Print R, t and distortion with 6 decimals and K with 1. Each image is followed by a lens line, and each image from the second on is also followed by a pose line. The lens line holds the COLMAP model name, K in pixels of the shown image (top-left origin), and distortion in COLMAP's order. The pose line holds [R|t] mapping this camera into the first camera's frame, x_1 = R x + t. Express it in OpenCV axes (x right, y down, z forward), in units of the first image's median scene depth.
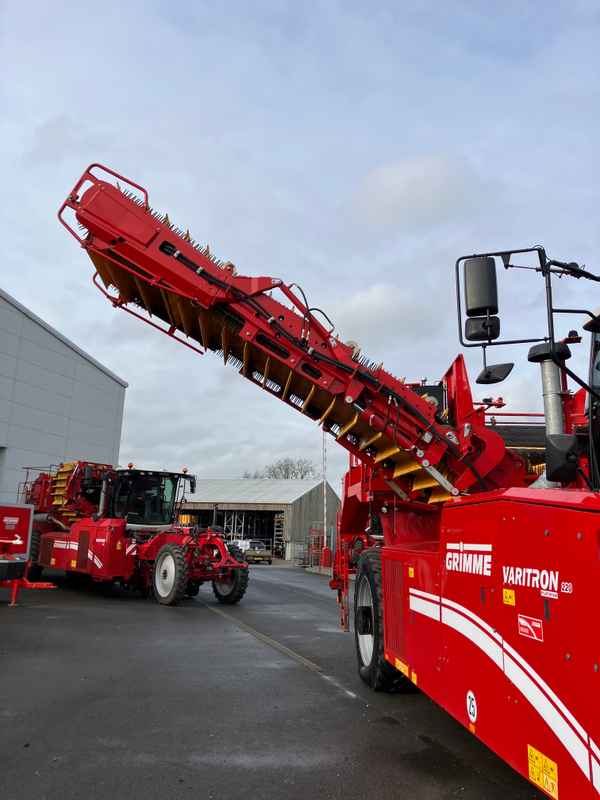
lens RADIAL K [[659.0, 0, 316.1], [0, 659.0, 401.5], [0, 0, 1]] dist [0.034007, -0.037674]
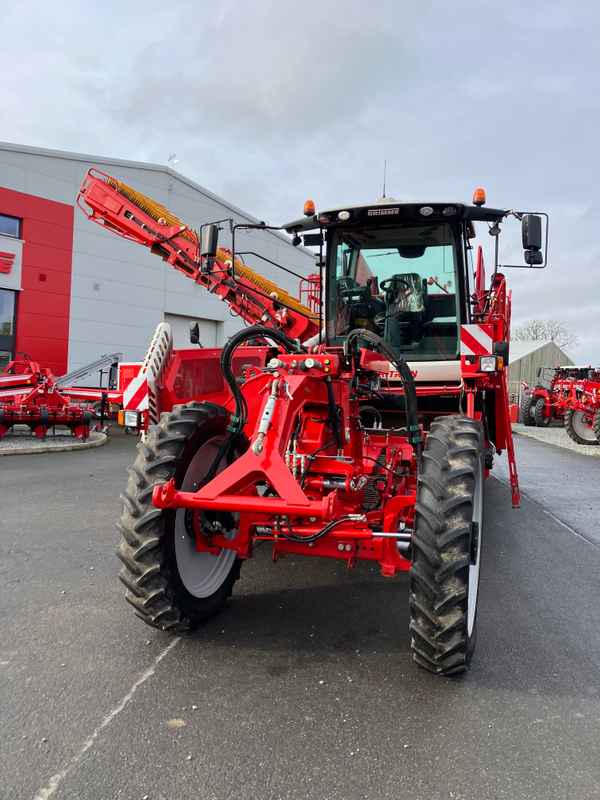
lens RADIAL K [[659.0, 0, 305.3], [0, 659.0, 398.8], [0, 0, 1]] dist [0.034007, -0.037674]
pose [[0.911806, 0.019275, -0.410168, 0.958457], [0.063728, 0.980152, 0.187727, -0.051601], [0.405645, -0.197310, 0.892480, -0.489871]]
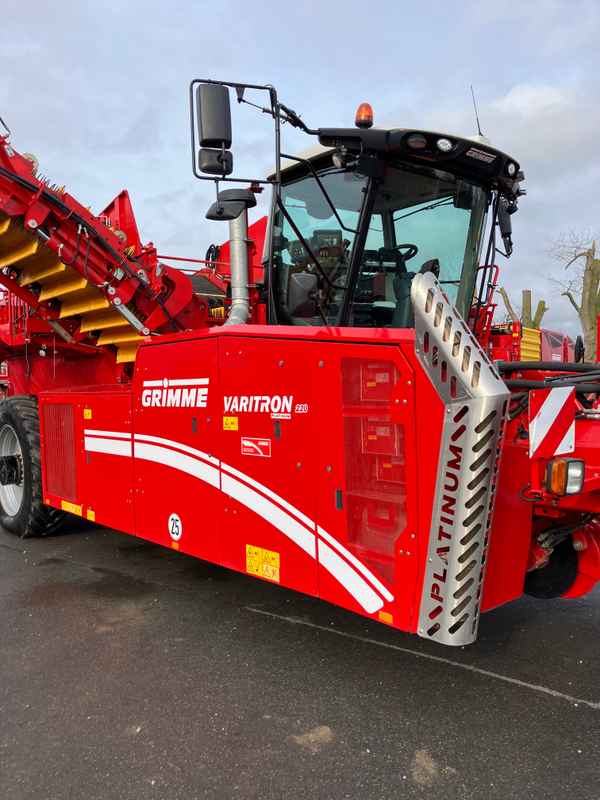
lens RADIAL K [[659.0, 0, 305.6], [0, 659.0, 395.1], [0, 0, 1]] dist [0.034007, -0.037674]
pose [[0.828590, -0.033293, 0.558866, -0.148027], [-0.084438, 0.979380, 0.183534, 0.027718], [-0.553452, -0.199264, 0.808693, 0.044020]]
